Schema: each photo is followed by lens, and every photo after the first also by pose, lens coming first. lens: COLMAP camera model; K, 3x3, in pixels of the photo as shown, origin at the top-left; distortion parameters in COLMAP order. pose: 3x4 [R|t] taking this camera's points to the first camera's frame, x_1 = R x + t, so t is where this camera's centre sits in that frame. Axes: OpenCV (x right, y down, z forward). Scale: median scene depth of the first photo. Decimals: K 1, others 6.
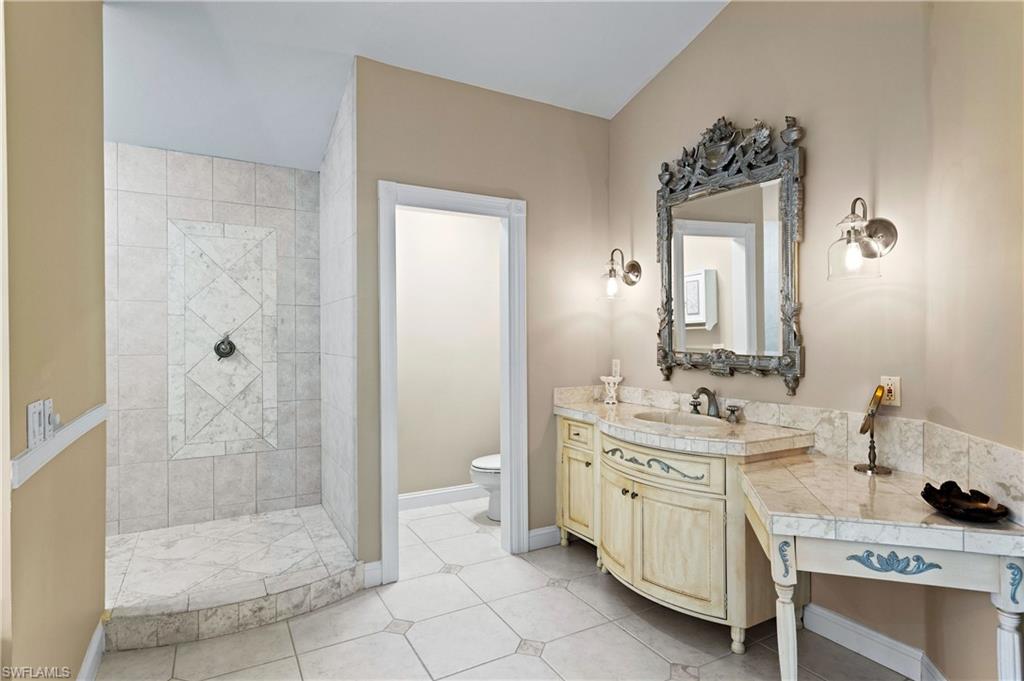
lens RADIAL K [[532.6, 0, 516.1], [0, 532.6, 337.4], [0, 0, 1]] dist [0.002547, -0.000068]
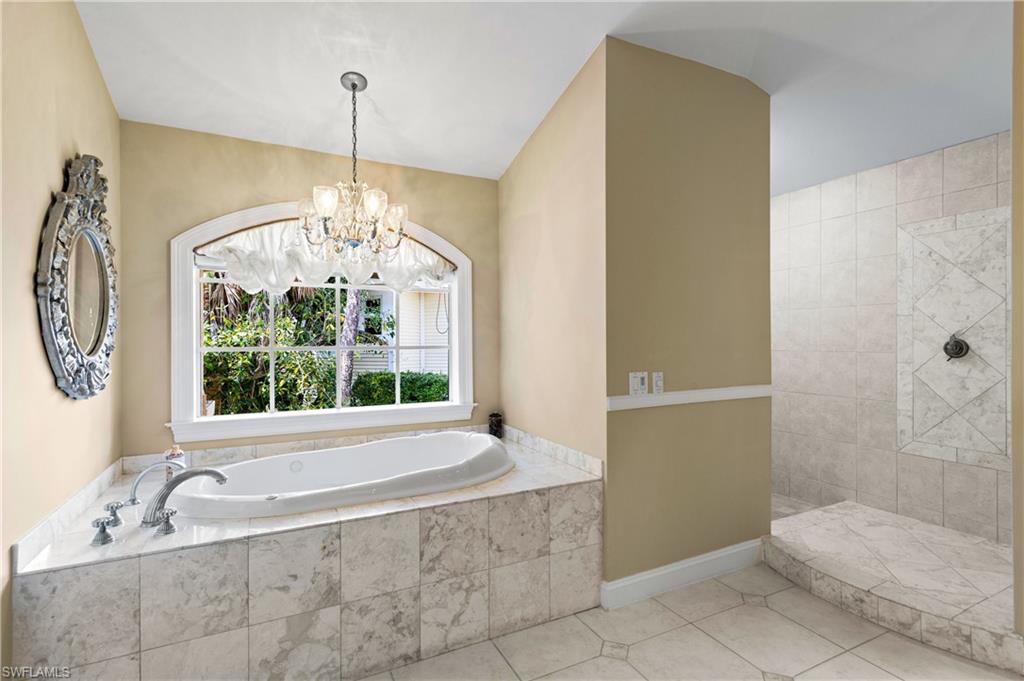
lens RADIAL K [[488.0, 0, 515.5], [0, 488.0, 340.2], [0, 0, 1]] dist [-0.000280, 0.000298]
pose [[-0.050968, 0.002006, -0.998698, 0.361137], [-0.000430, 0.999998, 0.002031, 0.005132], [0.998700, 0.000533, -0.050967, 0.282383]]
